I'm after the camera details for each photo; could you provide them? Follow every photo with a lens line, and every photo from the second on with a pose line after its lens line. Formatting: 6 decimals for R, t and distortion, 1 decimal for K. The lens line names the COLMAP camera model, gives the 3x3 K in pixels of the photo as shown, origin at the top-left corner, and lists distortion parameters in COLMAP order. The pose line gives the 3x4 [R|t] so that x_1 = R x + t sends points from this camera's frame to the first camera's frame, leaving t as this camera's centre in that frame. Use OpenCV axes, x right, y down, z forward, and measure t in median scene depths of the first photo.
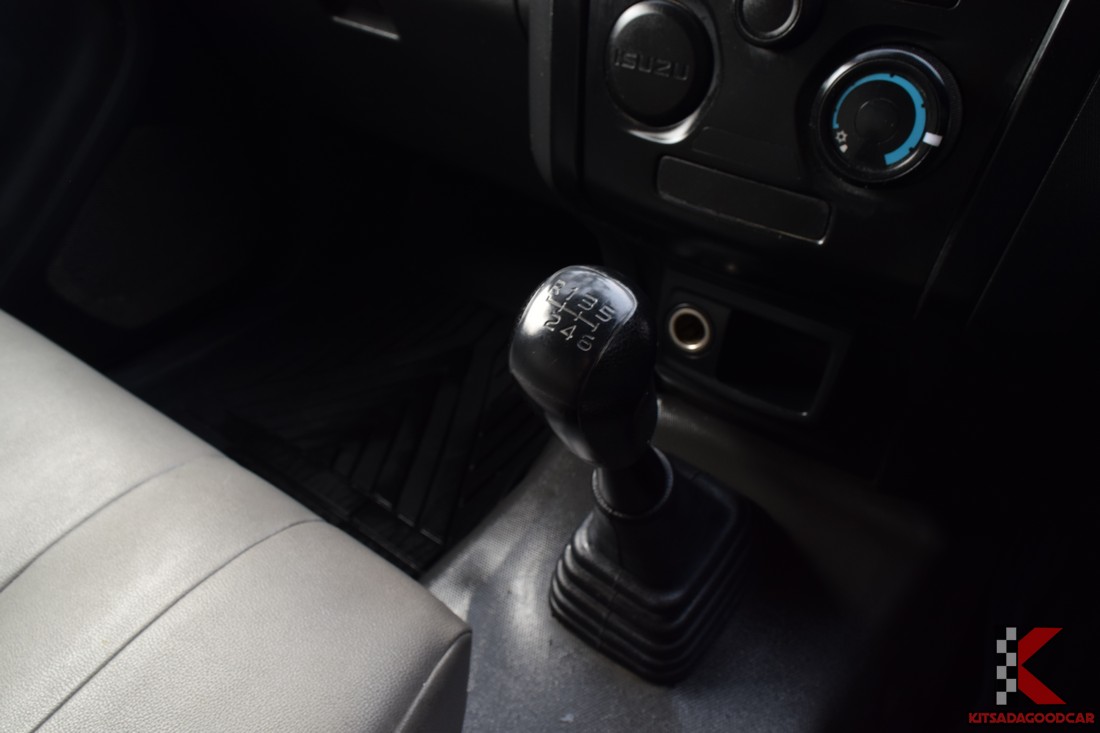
lens RADIAL K [[860.3, 0, 546.6], [0, 860.3, 339.3], [0, 0, 1]] dist [-0.001996, 0.002275]
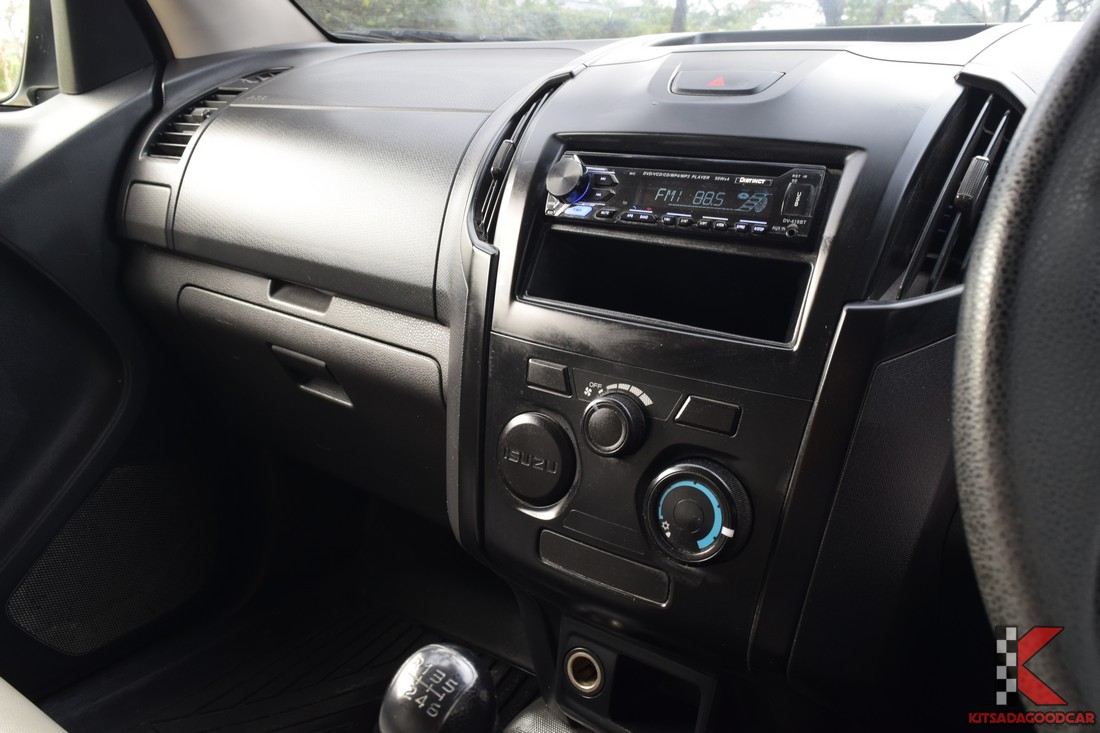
lens RADIAL K [[860.3, 0, 546.6], [0, 860.3, 339.3], [0, 0, 1]] dist [-0.001996, 0.002275]
pose [[0.999550, 0.011792, 0.027567, 0.128180], [-0.001726, 0.940521, -0.339730, -0.060301], [-0.029934, 0.339530, 0.940119, -0.329172]]
